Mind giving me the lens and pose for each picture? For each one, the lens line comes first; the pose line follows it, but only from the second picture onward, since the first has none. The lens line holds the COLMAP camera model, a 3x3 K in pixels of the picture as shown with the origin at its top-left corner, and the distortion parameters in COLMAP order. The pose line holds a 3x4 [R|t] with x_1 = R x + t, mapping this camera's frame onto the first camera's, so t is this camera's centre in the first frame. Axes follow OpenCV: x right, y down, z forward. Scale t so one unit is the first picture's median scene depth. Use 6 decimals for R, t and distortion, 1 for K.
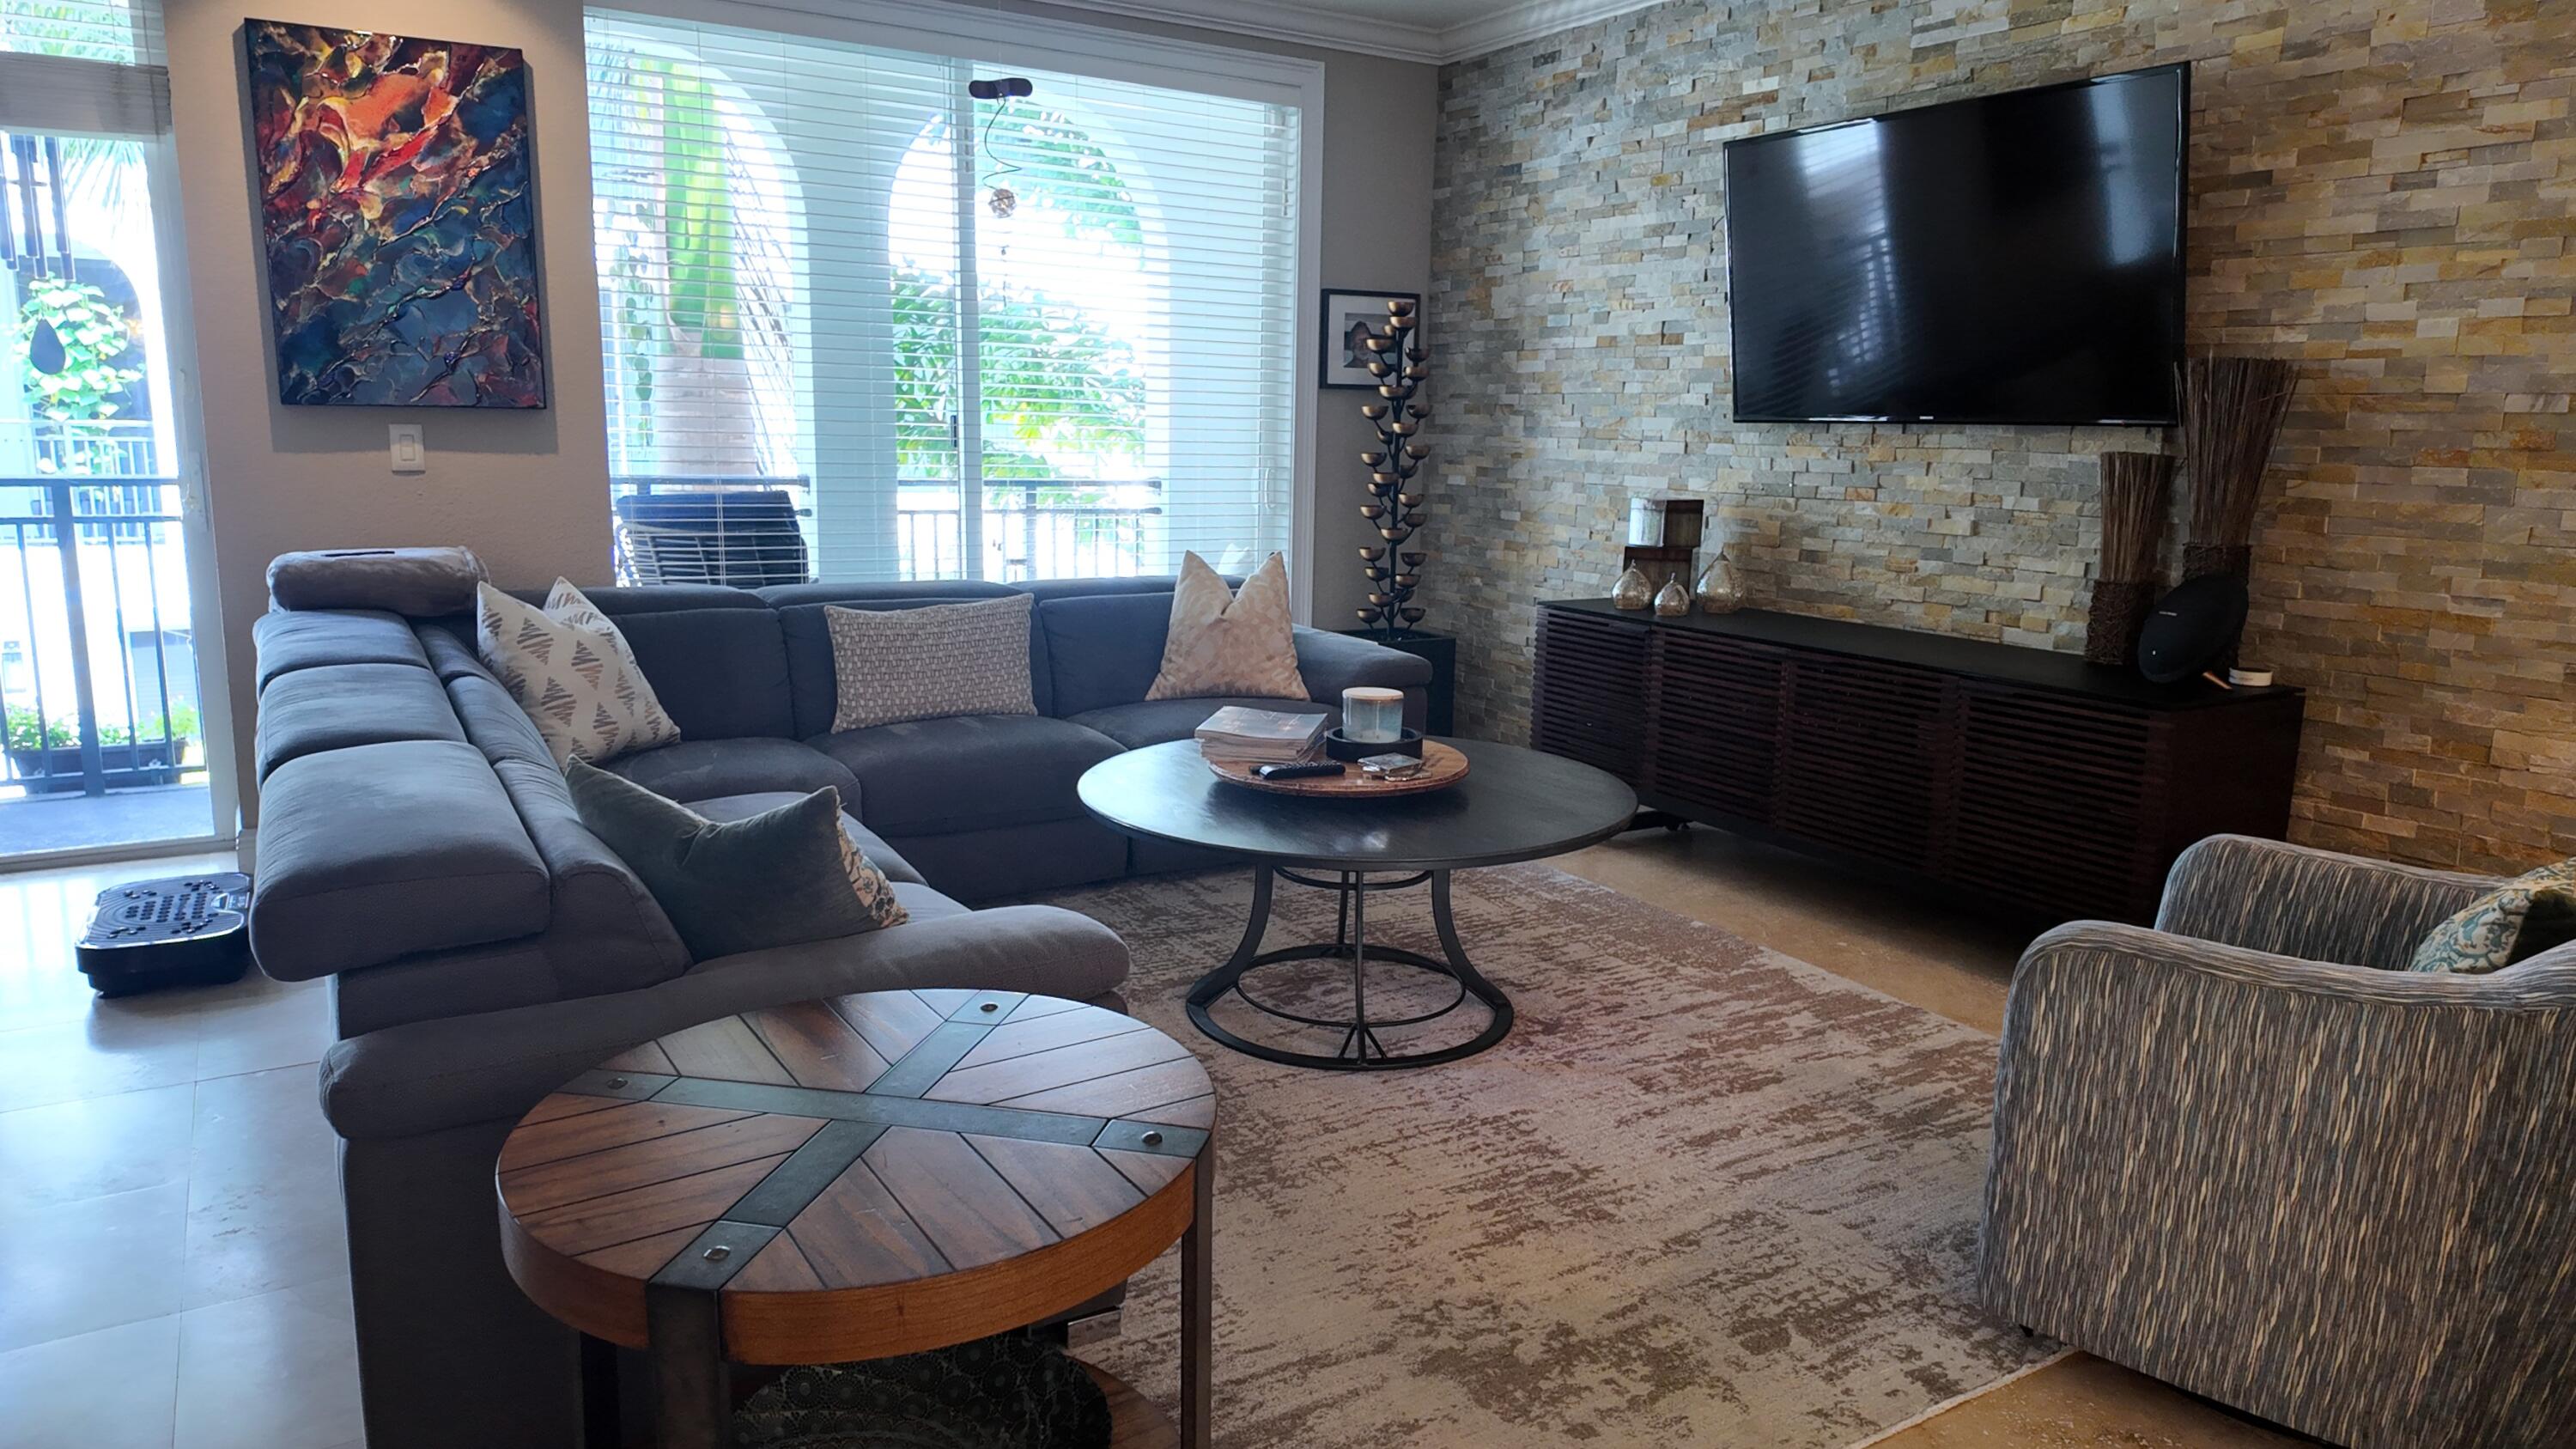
lens RADIAL K [[1653.0, 0, 1288.0], [0, 1653.0, 724.5], [0, 0, 1]] dist [0.002832, -0.000322]
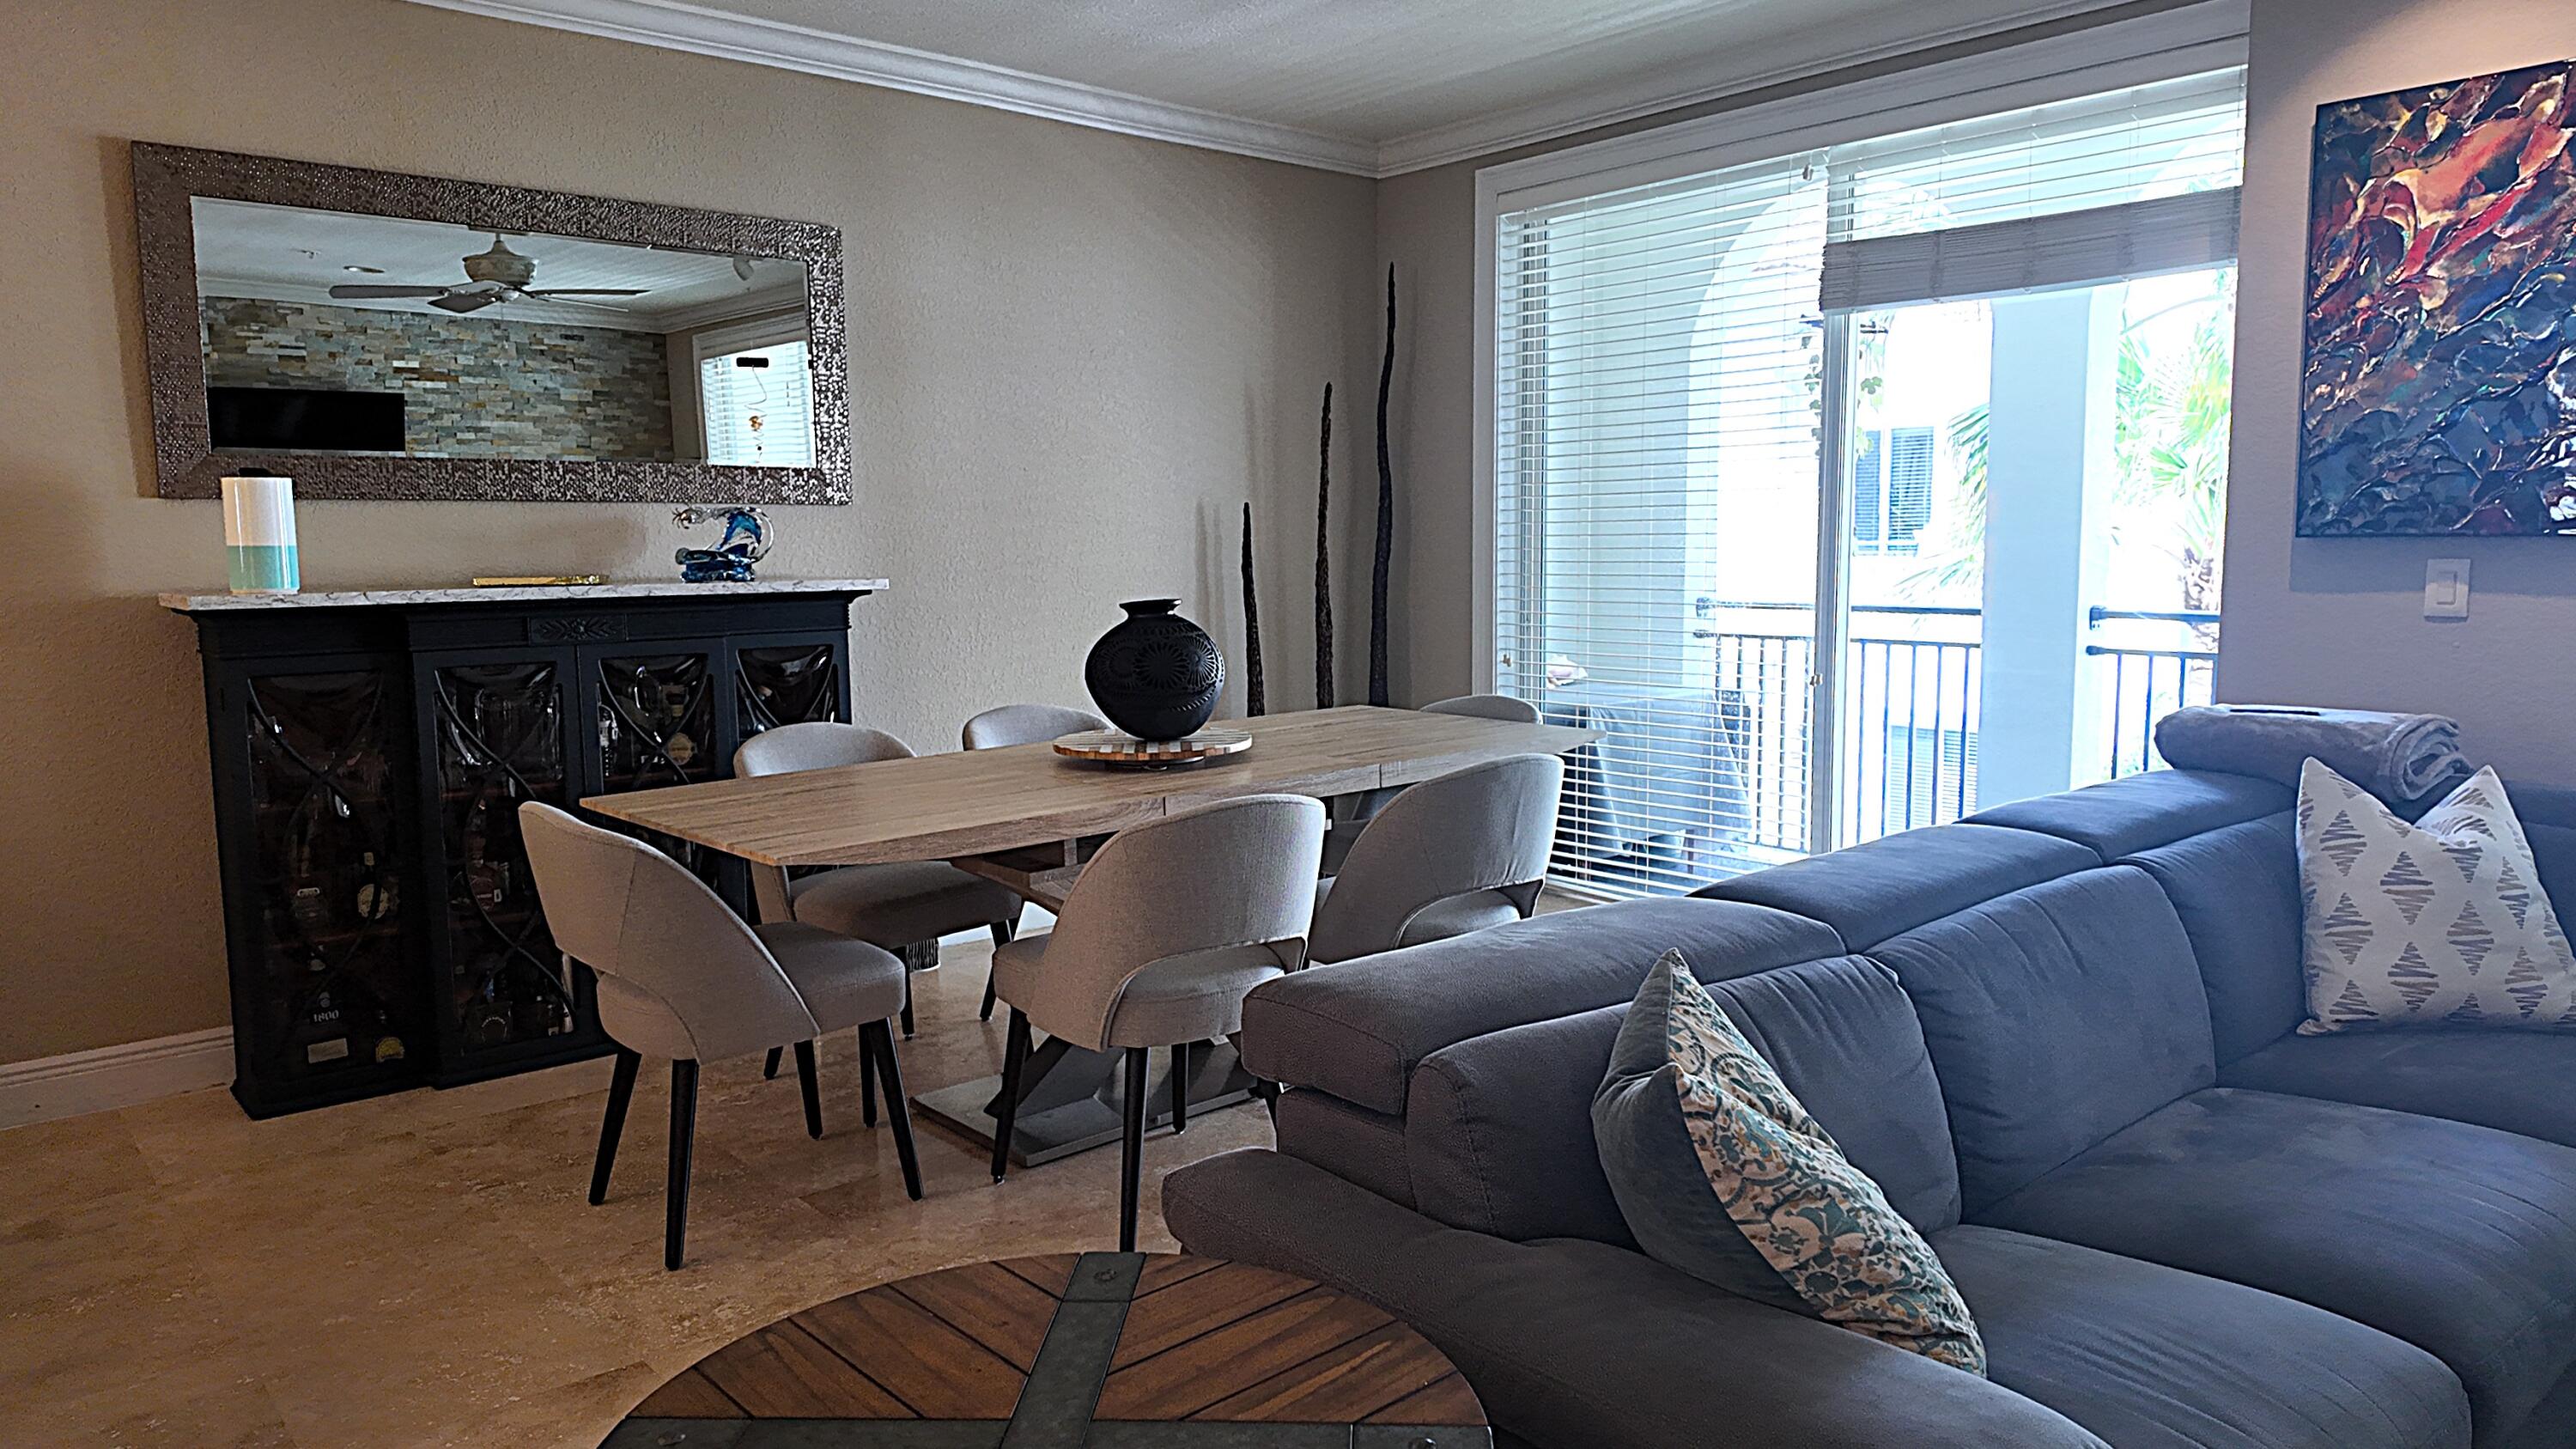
lens RADIAL K [[1653.0, 0, 1288.0], [0, 1653.0, 724.5], [0, 0, 1]] dist [0.002832, -0.000322]
pose [[0.149258, 0.095306, -0.984195, 0.183236], [-0.179095, 0.981487, 0.067883, -0.060434], [0.972444, 0.166132, 0.163563, 0.358858]]
